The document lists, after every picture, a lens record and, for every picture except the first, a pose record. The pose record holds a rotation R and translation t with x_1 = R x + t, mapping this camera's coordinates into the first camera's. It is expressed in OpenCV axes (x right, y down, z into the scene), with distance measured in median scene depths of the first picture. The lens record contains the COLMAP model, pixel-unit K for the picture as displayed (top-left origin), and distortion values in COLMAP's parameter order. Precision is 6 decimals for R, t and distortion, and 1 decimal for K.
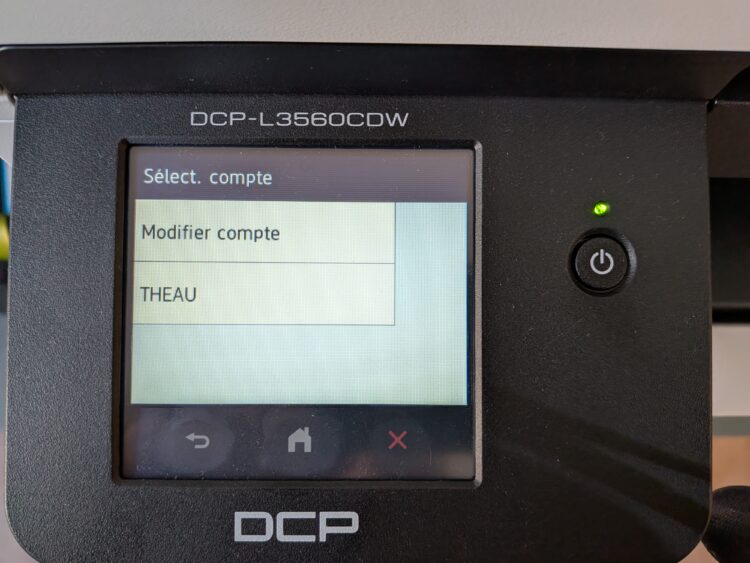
lens RADIAL K [[533.5, 0, 366.7], [0, 533.5, 296.2], [0, 0, 1]] dist [-0.005209, -0.060199]
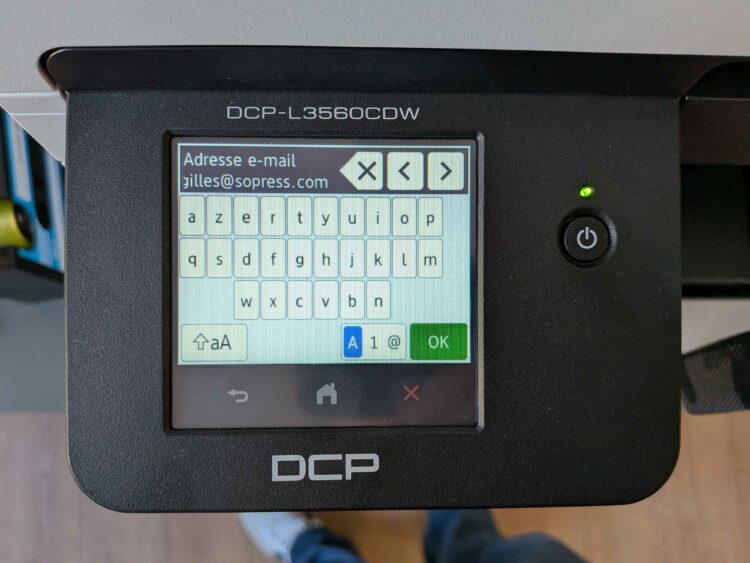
lens RADIAL K [[533.5, 0, 368.8], [0, 533.5, 296.3], [0, 0, 1]] dist [-0.005209, -0.060199]
pose [[0.999662, -0.008447, 0.024573, -0.061635], [0.007504, 0.999241, 0.038236, 0.014885], [-0.024877, -0.038039, 0.998967, -0.150258]]
